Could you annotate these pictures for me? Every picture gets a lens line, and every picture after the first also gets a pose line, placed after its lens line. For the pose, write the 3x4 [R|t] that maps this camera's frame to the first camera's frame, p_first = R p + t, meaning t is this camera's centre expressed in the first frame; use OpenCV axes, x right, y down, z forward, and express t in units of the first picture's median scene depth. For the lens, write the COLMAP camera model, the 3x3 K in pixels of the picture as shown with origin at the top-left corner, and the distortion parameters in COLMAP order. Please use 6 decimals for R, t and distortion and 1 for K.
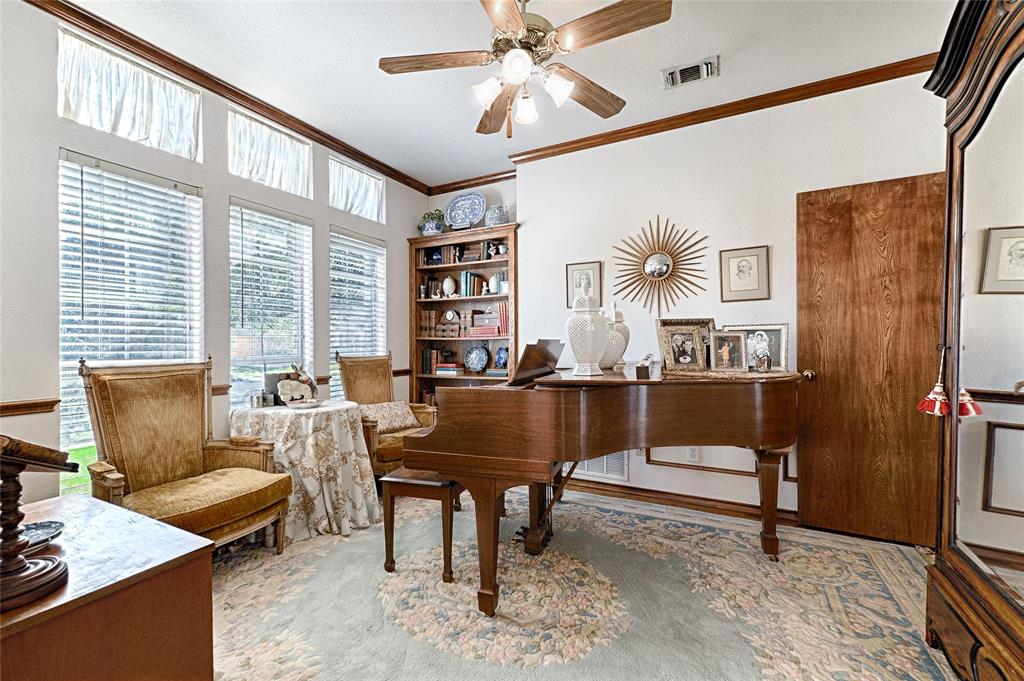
lens RADIAL K [[418.9, 0, 522.3], [0, 418.9, 343.8], [0, 0, 1]] dist [0.004469, 0.000105]
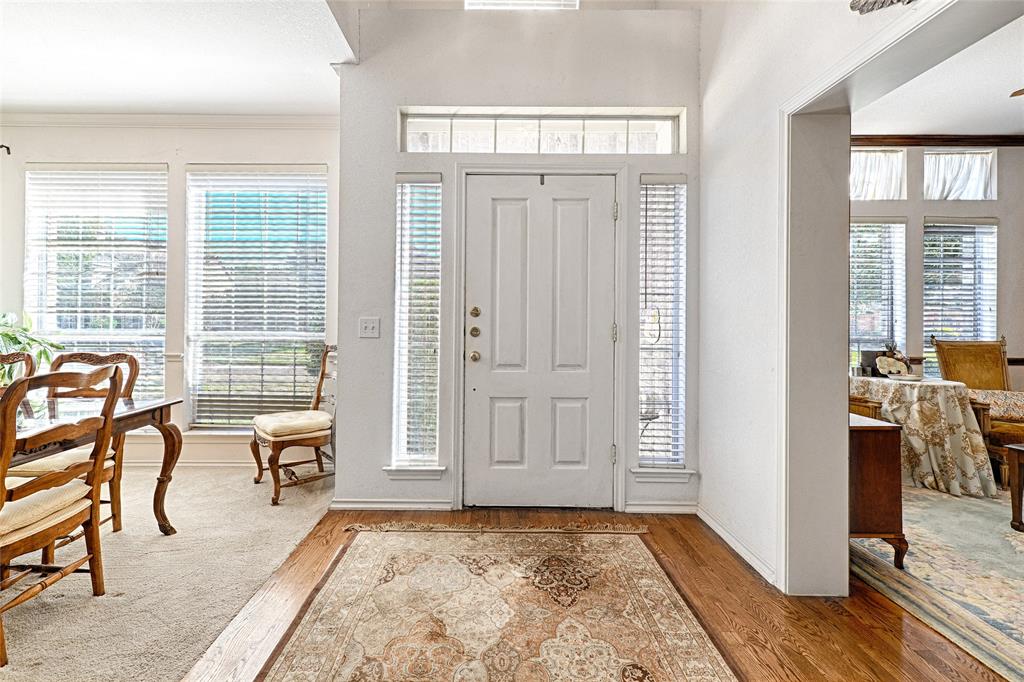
lens RADIAL K [[446.0, 0, 494.4], [0, 446.0, 321.6], [0, 0, 1]] dist [0.012067, -0.001691]
pose [[0.439341, 0.001554, -0.898319, 0.101577], [-0.015412, 0.999864, -0.005808, 0.008314], [0.898188, 0.016397, 0.439306, -0.527521]]
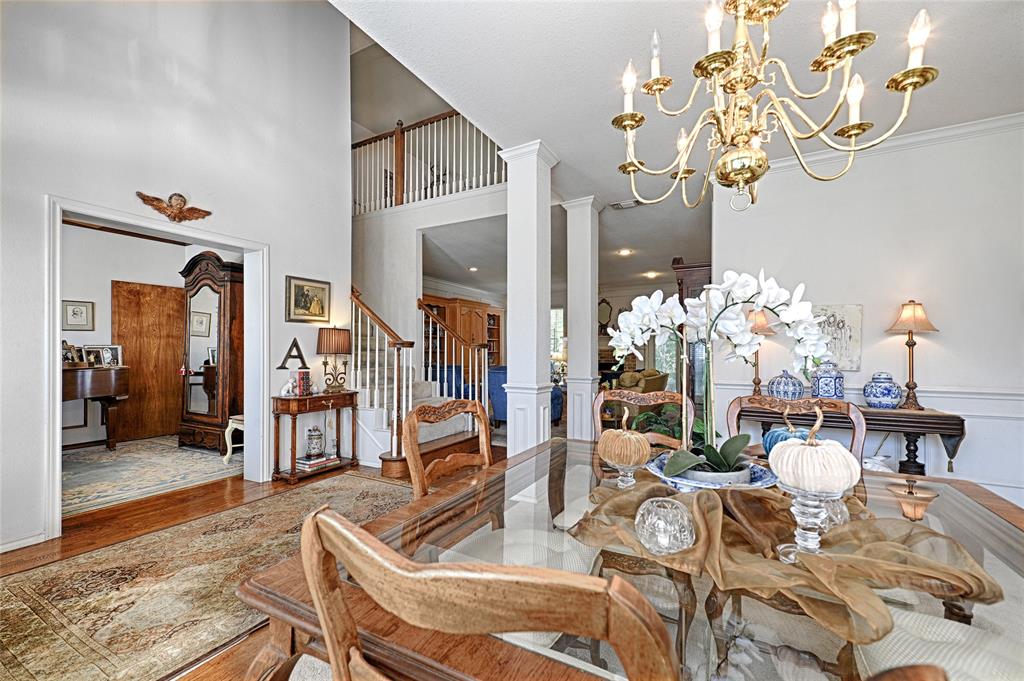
lens RADIAL K [[418.9, 0, 517.9], [0, 418.9, 349.3], [0, 0, 1]] dist [0.004469, 0.000105]
pose [[0.025857, 0.013420, 0.999576, -1.111362], [0.009858, 0.999858, -0.013679, 0.019339], [-0.999617, 0.010208, 0.025721, -0.848798]]
